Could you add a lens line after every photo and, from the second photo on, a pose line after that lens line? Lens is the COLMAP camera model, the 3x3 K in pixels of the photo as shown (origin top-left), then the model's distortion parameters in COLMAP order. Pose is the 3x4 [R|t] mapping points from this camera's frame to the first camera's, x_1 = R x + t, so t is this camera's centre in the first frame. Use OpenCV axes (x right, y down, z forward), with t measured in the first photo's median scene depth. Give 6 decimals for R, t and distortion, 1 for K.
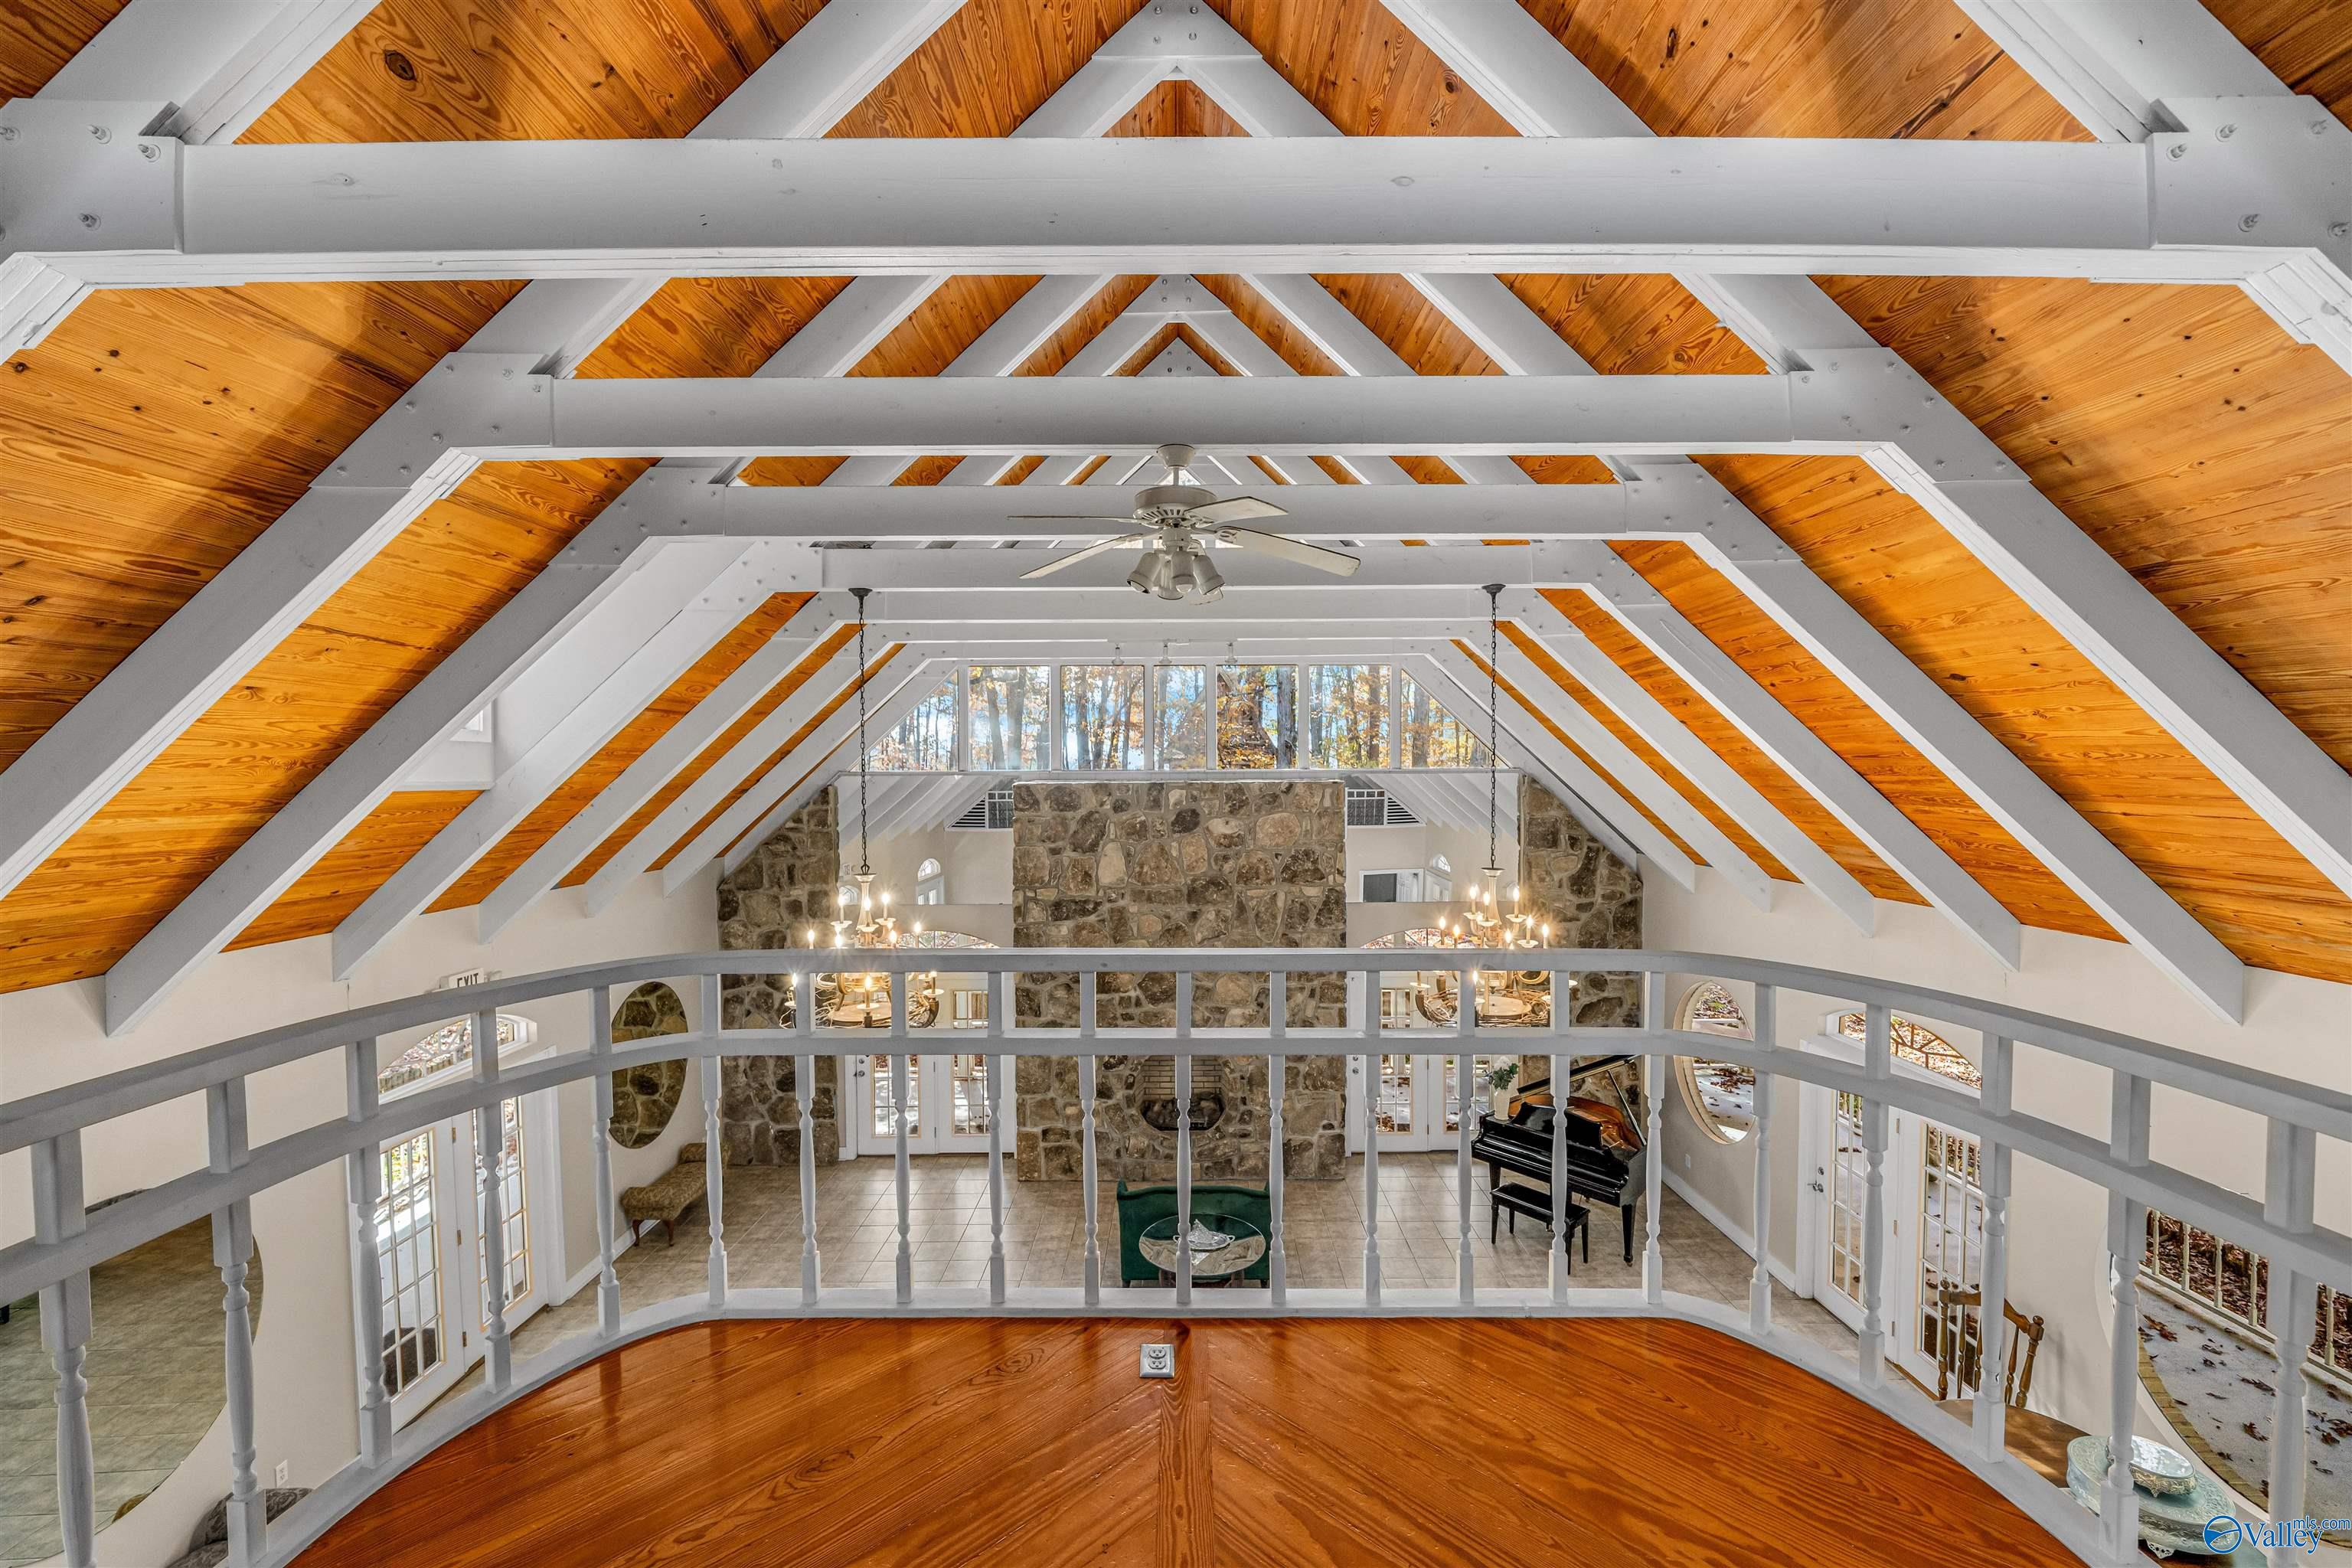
lens RADIAL K [[941.0, 0, 1187.3], [0, 941.0, 796.4], [0, 0, 1]] dist [-0.002213, 0.000042]
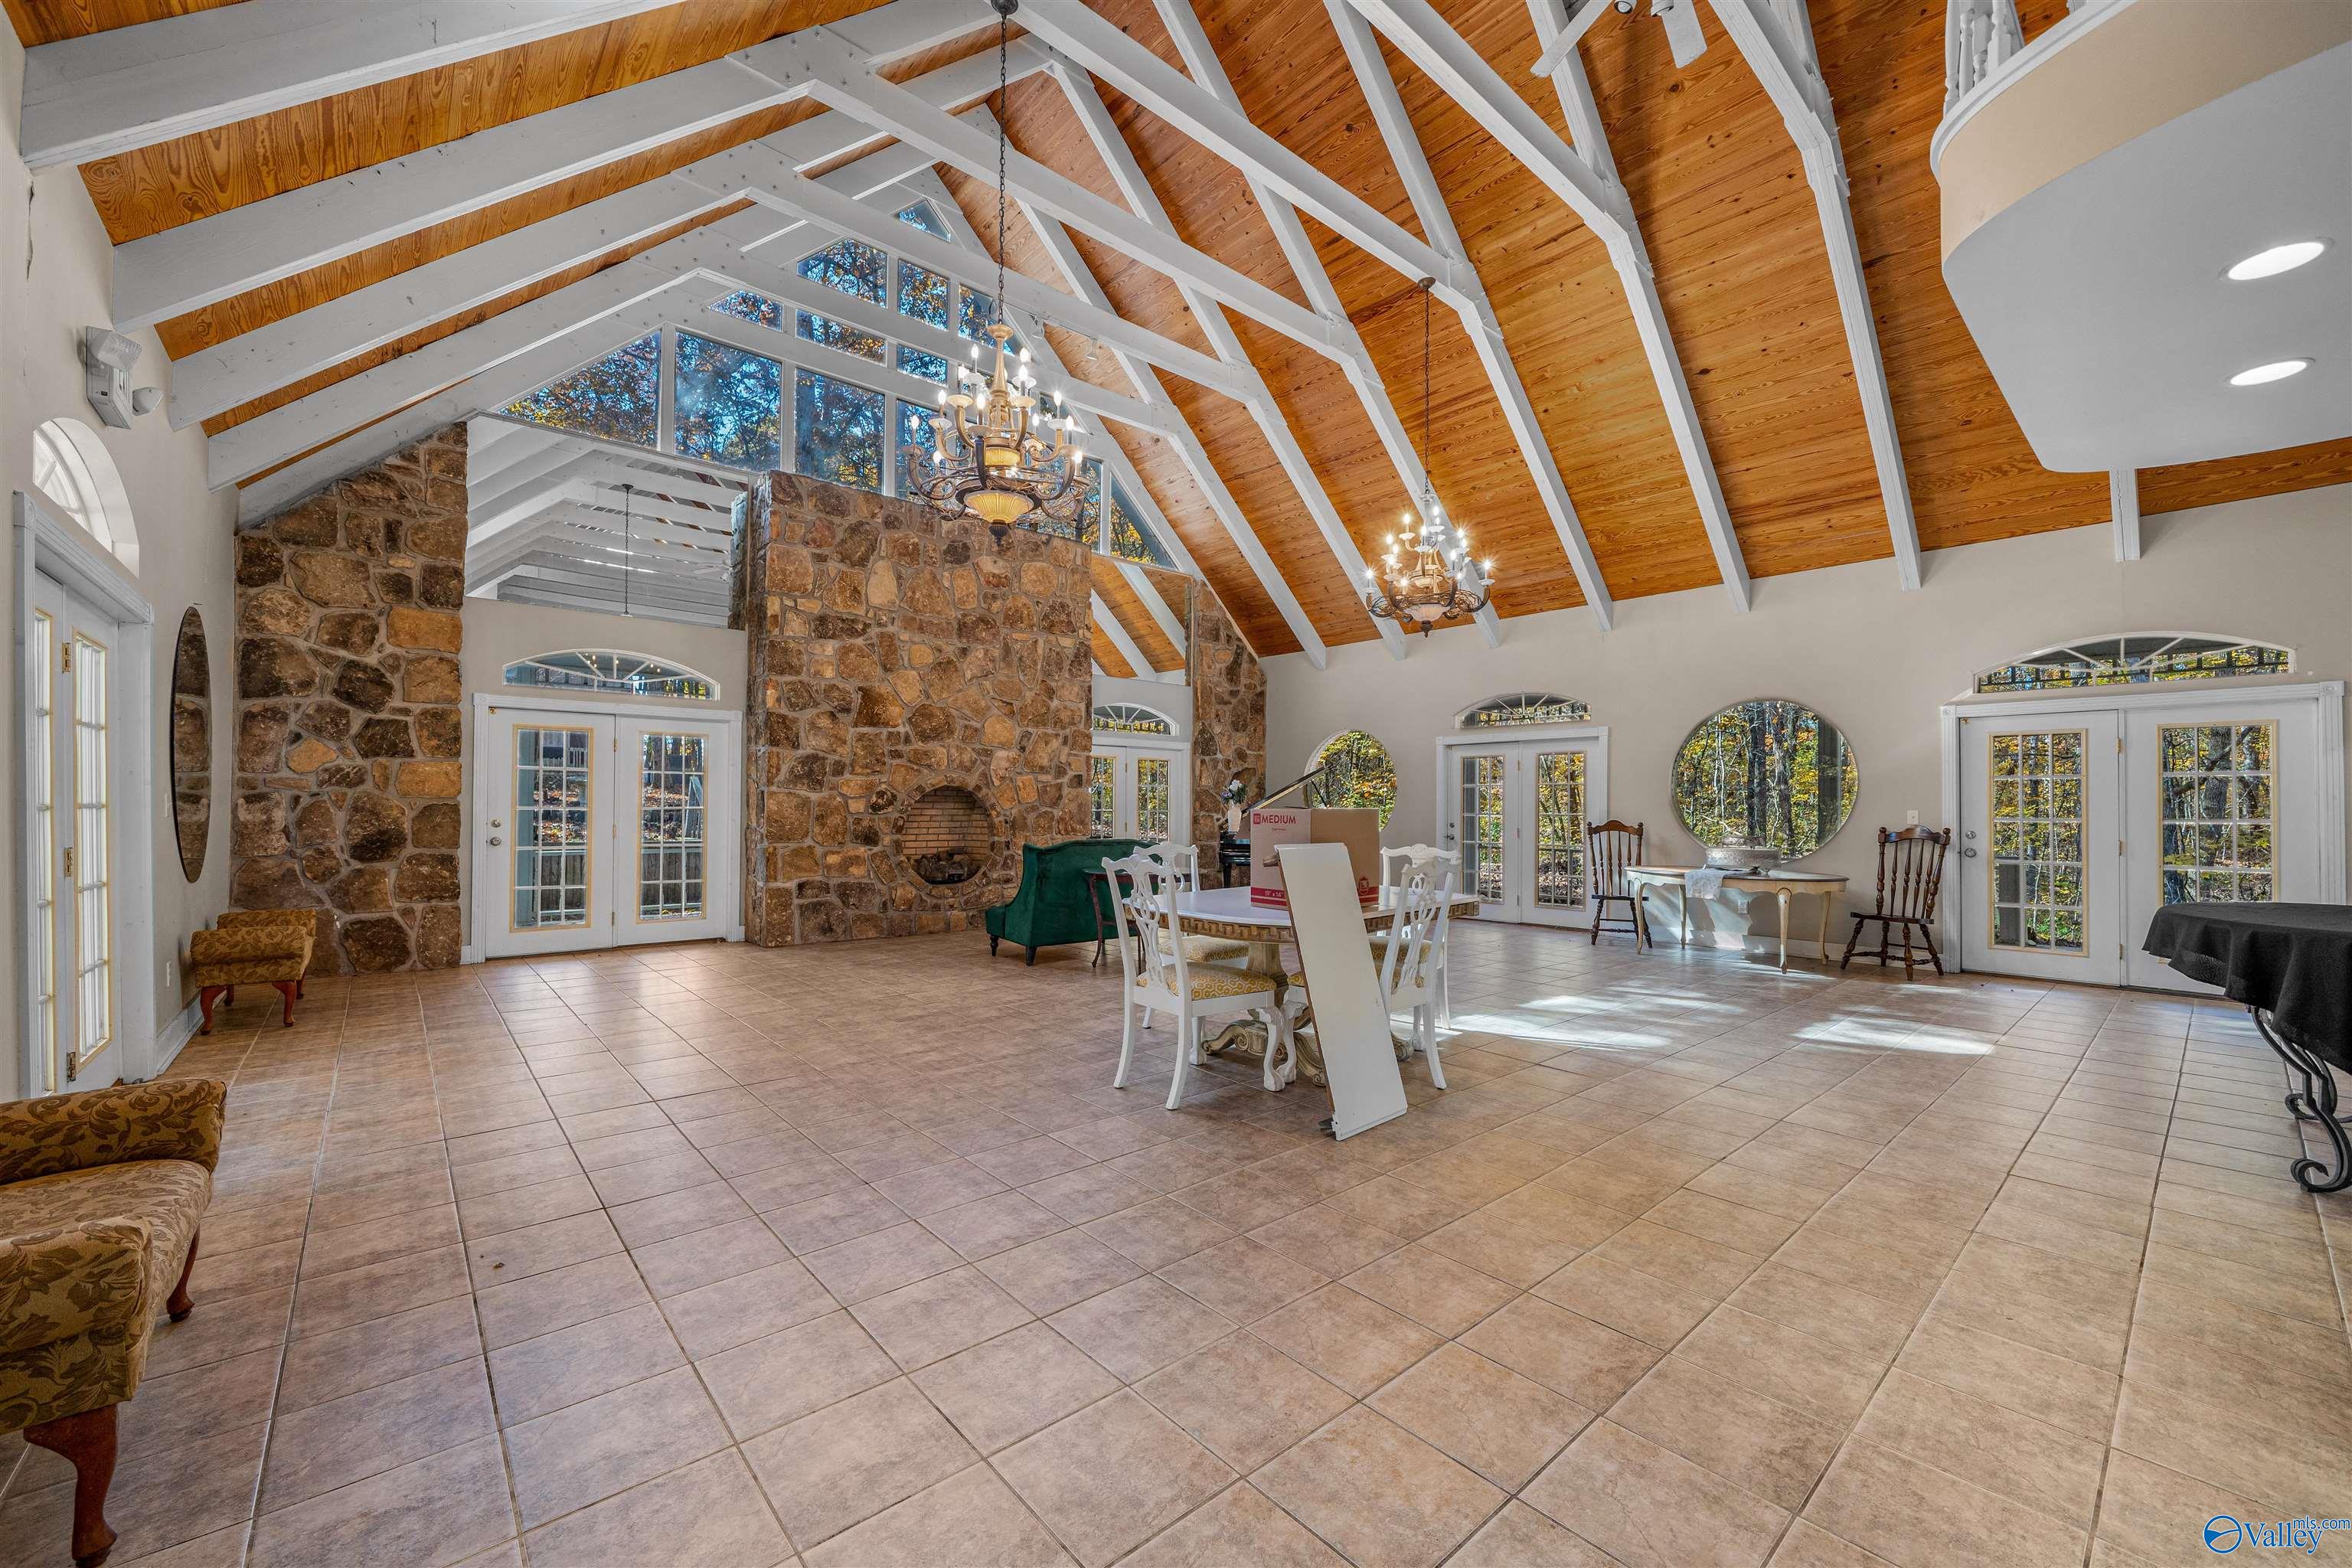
lens RADIAL K [[908.4, 0, 1153.1], [0, 908.4, 793.8], [0, 0, 1]] dist [-0.002872, -0.000231]
pose [[0.767452, 0.022775, 0.640701, -0.434057], [0.001442, 0.999305, -0.037249, 0.305706], [-0.641104, 0.029511, 0.766886, 0.170489]]
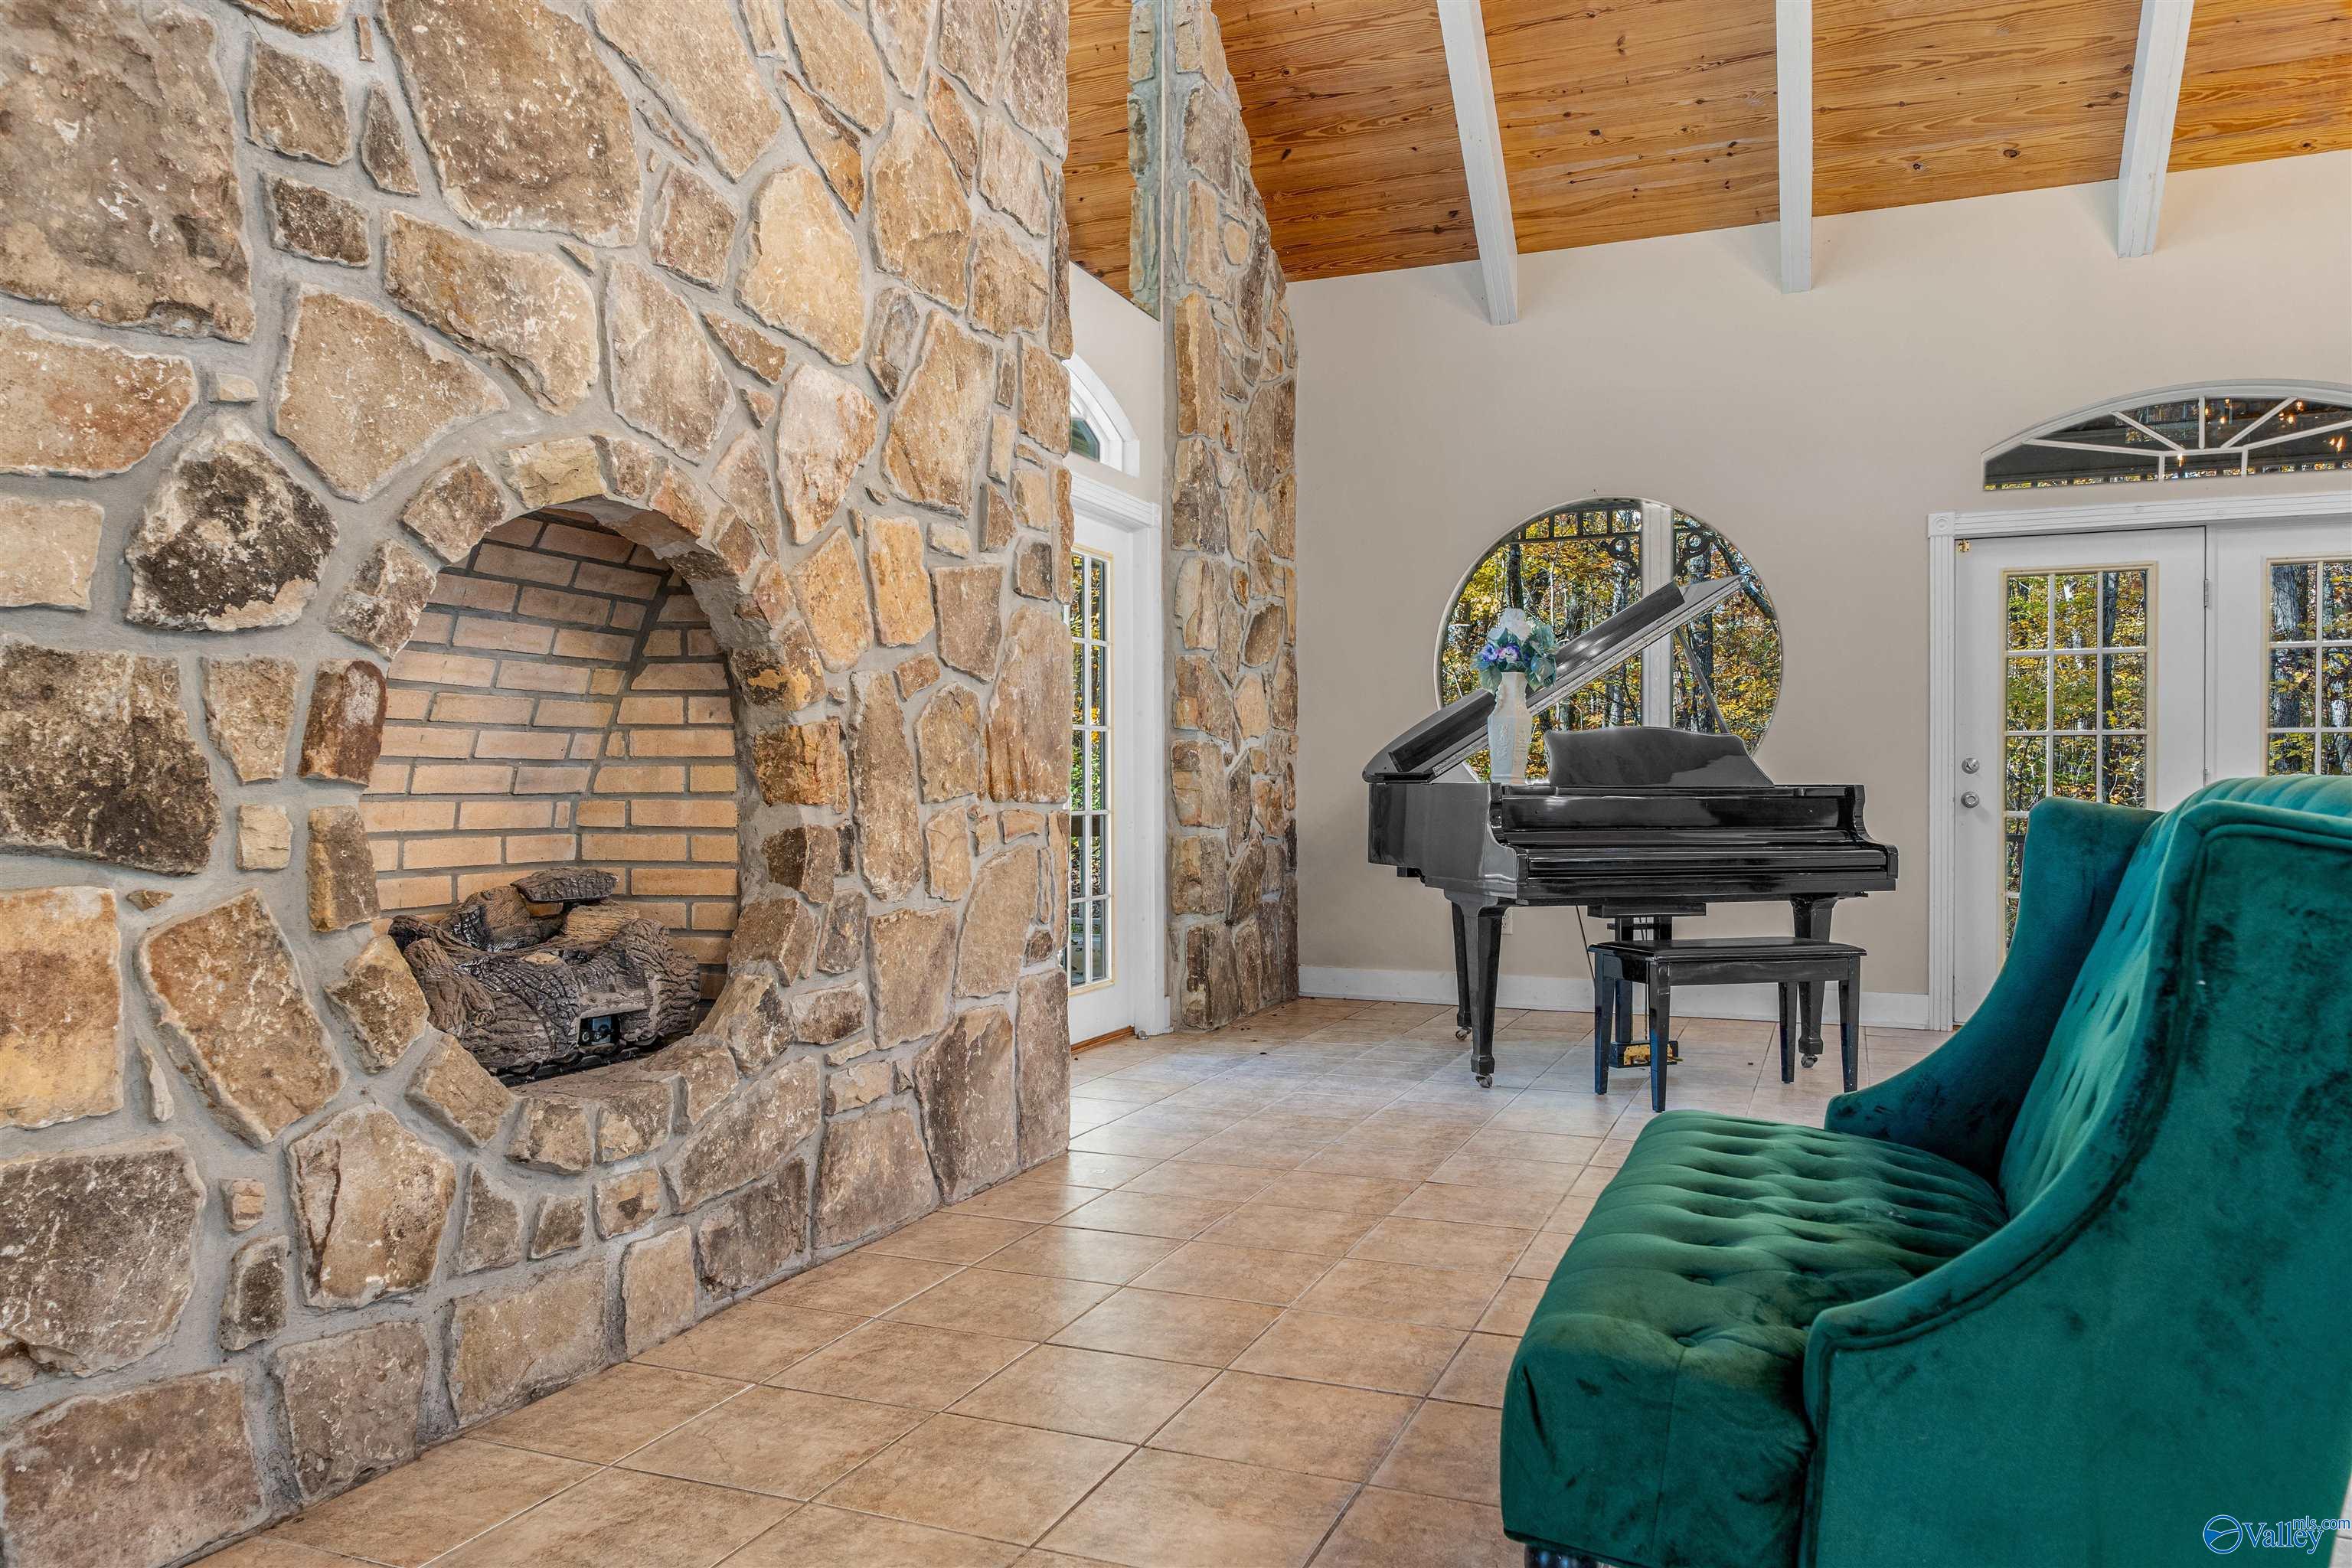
lens RADIAL K [[1595.4, 0, 1170.2], [0, 1595.4, 803.9], [0, 0, 1]] dist [0.006934, 0.001208]
pose [[0.389743, -0.002495, 0.920920, -0.220945], [0.015679, 0.999869, -0.003927, 0.316950], [-0.920790, 0.015969, 0.389732, 0.807322]]
